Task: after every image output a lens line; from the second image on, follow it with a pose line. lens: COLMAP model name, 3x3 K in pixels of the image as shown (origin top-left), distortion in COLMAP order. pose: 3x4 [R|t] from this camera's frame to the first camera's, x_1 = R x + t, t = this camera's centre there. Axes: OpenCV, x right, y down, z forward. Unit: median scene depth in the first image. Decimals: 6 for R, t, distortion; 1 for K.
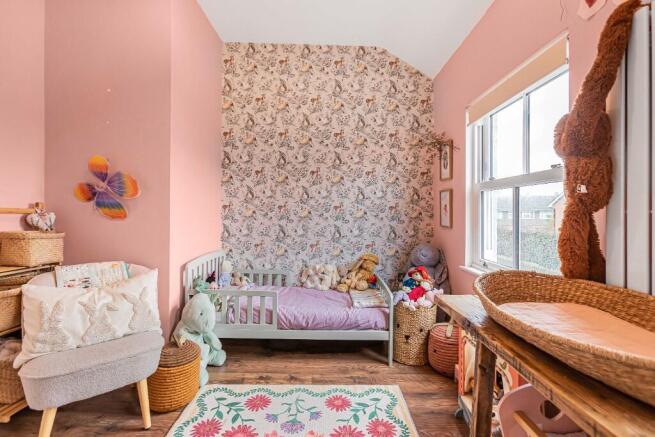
lens RADIAL K [[299.1, 0, 329.8], [0, 299.1, 208.8], [0, 0, 1]] dist [-0.008841, 0.000776]
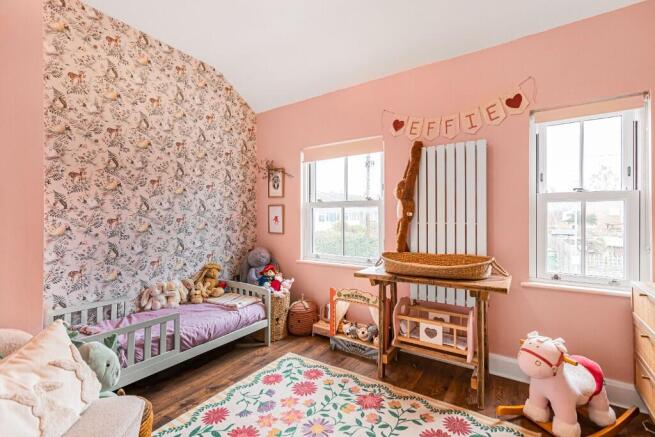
lens RADIAL K [[295.6, 0, 330.6], [0, 295.6, 215.5], [0, 0, 1]] dist [0.012551, 0.000799]
pose [[0.564069, -0.010349, 0.825663, -0.578983], [0.002772, 0.999940, 0.010639, -0.031784], [-0.825723, -0.003712, 0.564063, 0.067171]]
